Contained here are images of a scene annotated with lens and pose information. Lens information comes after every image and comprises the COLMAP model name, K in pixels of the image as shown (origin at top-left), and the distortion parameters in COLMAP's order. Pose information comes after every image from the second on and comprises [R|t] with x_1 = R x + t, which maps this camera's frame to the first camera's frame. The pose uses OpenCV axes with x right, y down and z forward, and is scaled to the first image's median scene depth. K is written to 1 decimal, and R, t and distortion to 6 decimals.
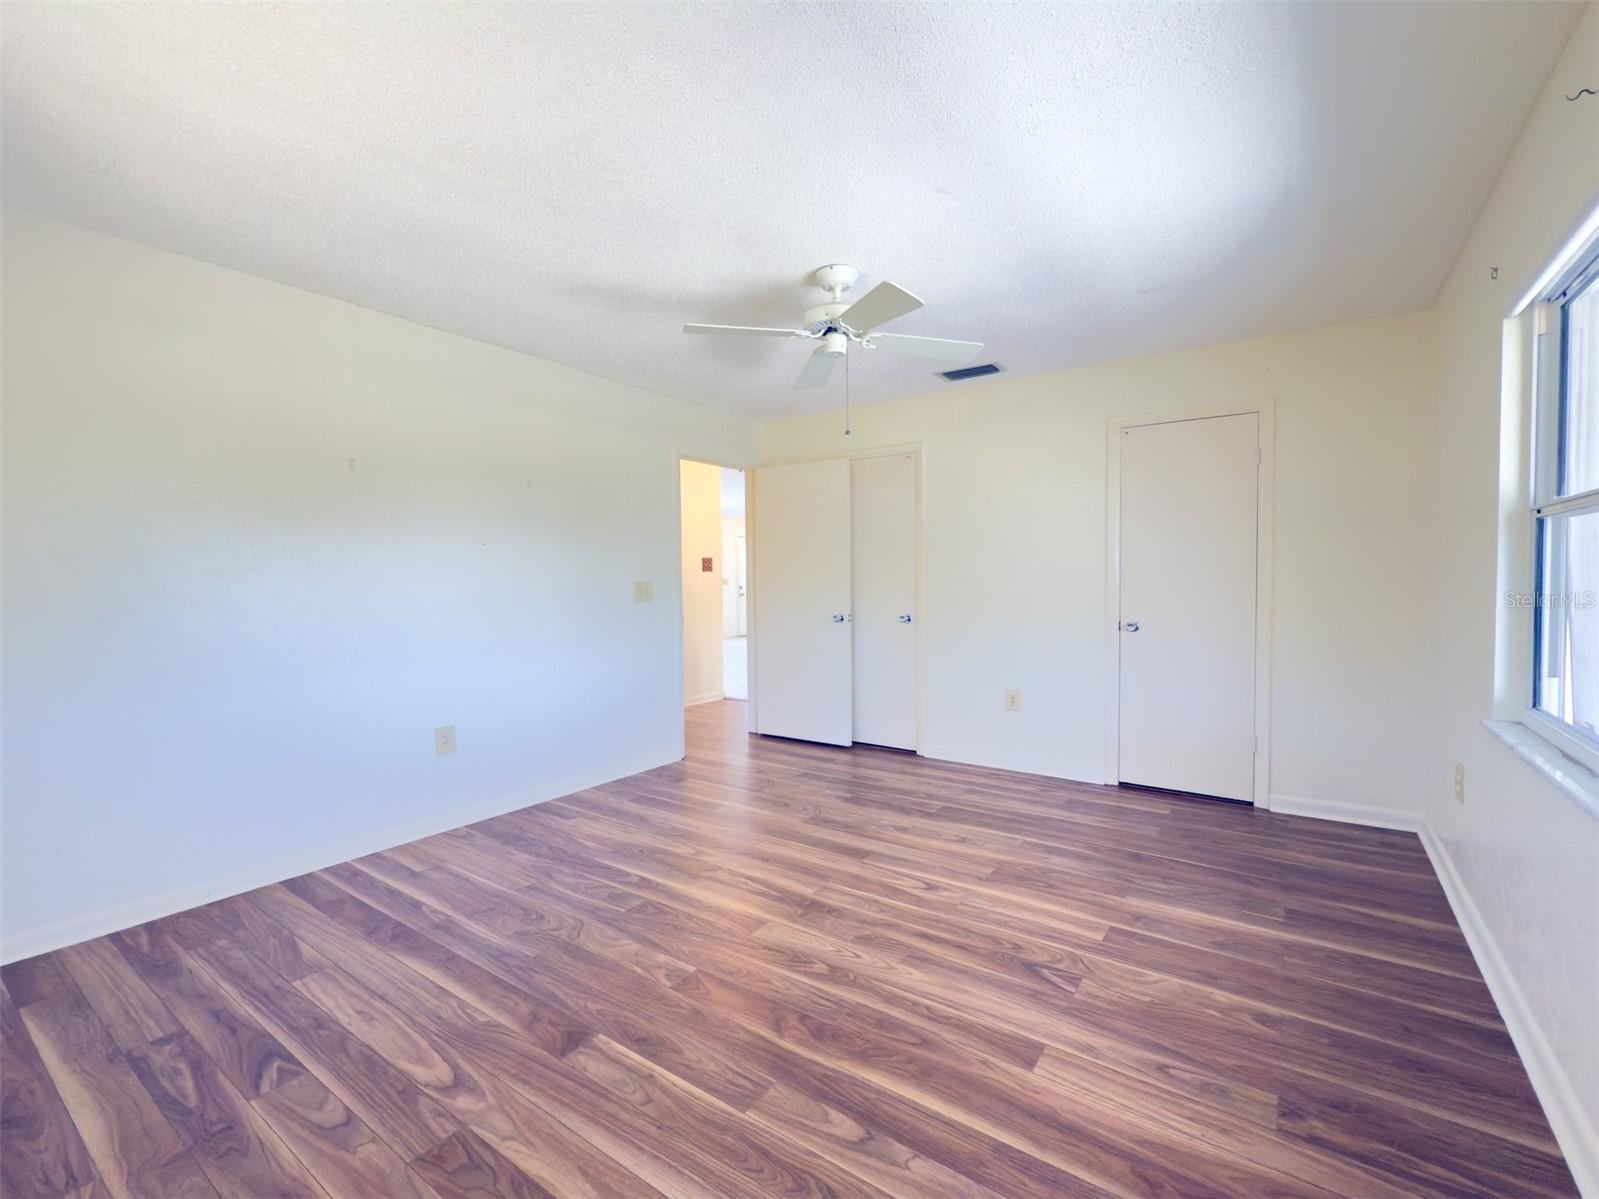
lens RADIAL K [[656.7, 0, 796.6], [0, 656.7, 595.7], [0, 0, 1]] dist [-0.001631, -0.000506]
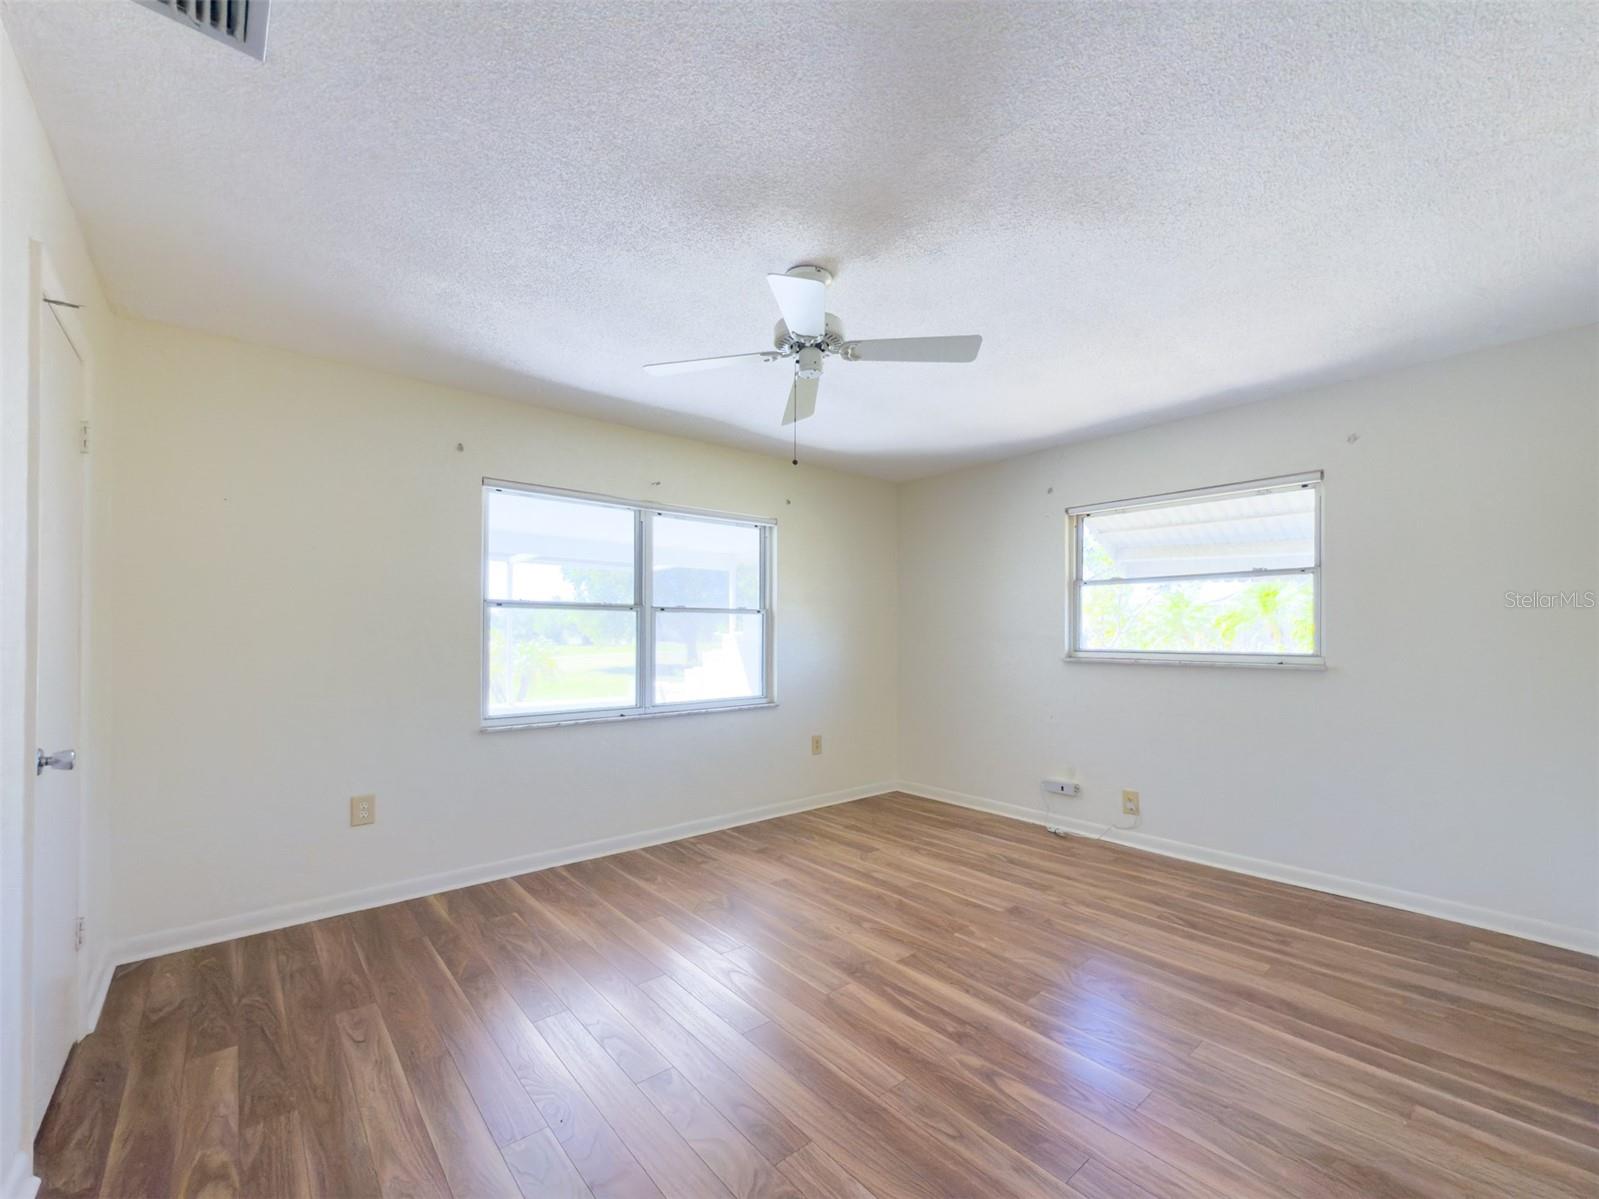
lens RADIAL K [[656.7, 0, 796.6], [0, 656.7, 595.7], [0, 0, 1]] dist [-0.001631, -0.000506]
pose [[-0.966009, 0.023160, 0.257467, -0.181746], [0.014997, 0.999322, -0.033626, -0.103023], [-0.258071, -0.028622, -0.965702, 2.184042]]
